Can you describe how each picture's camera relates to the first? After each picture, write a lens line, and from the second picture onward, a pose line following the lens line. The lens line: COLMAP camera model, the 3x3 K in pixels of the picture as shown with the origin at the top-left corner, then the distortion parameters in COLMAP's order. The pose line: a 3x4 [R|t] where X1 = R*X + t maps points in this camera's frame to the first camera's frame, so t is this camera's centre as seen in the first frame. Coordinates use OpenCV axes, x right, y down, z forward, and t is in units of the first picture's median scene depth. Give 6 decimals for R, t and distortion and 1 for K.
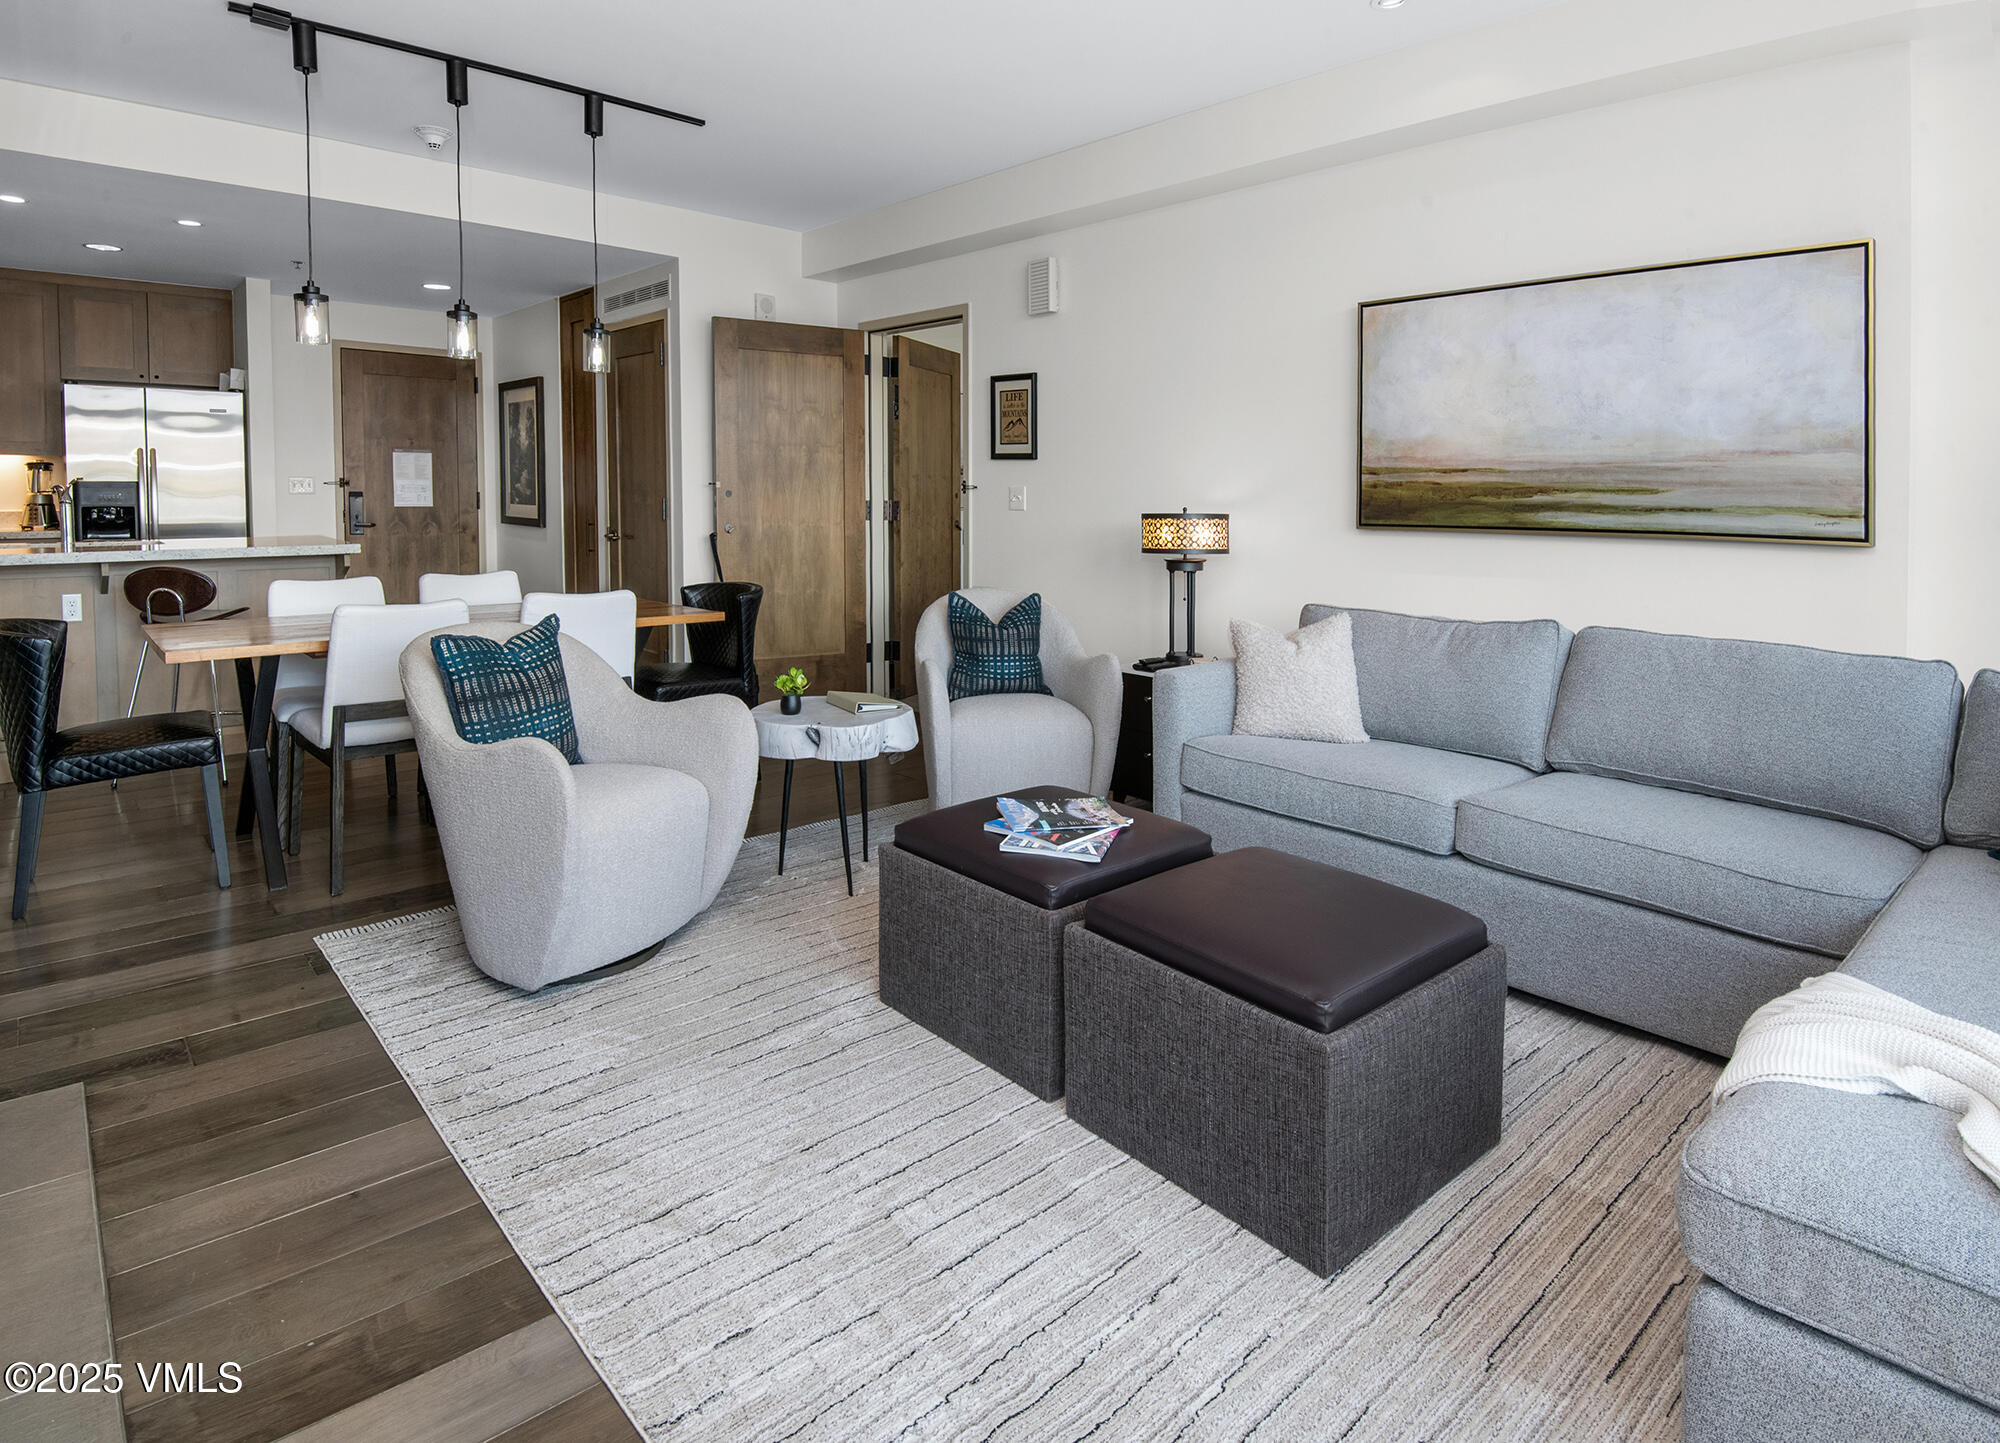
lens RADIAL K [[1129.0, 0, 995.4], [0, 1129.0, 642.5], [0, 0, 1]] dist [-0.019269, -0.001836]
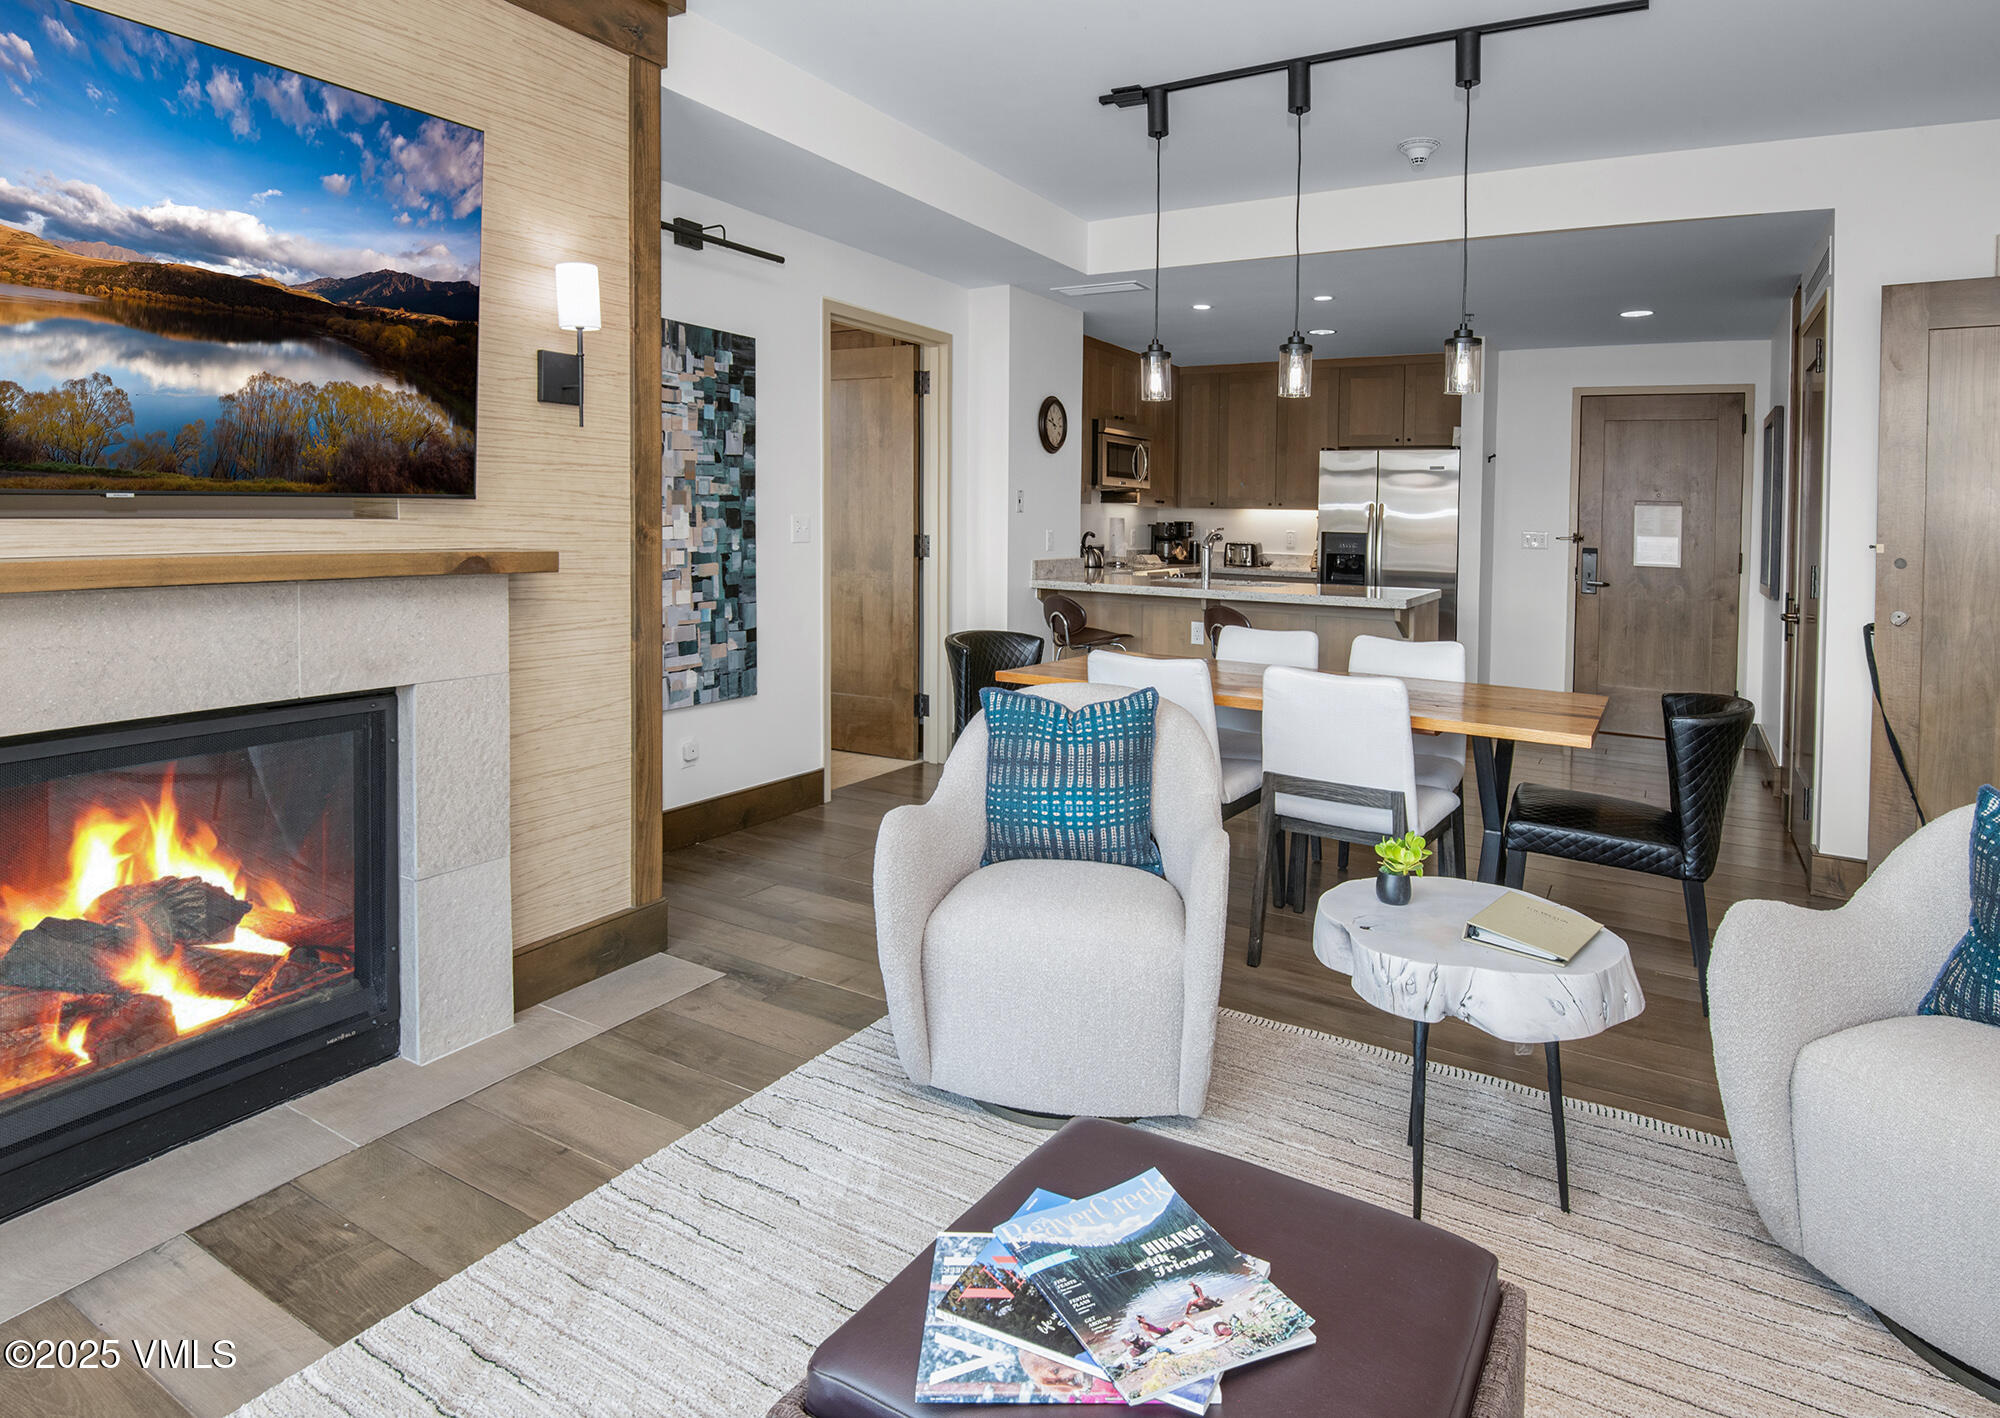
lens RADIAL K [[1082.0, 0, 1069.2], [0, 1082.0, 635.6], [0, 0, 1]] dist [-0.026146, -0.000734]
pose [[0.272408, 0.099763, -0.956996, 0.217020], [-0.152937, 0.986455, 0.059301, -0.059802], [0.949949, 0.130206, 0.283976, 0.416600]]
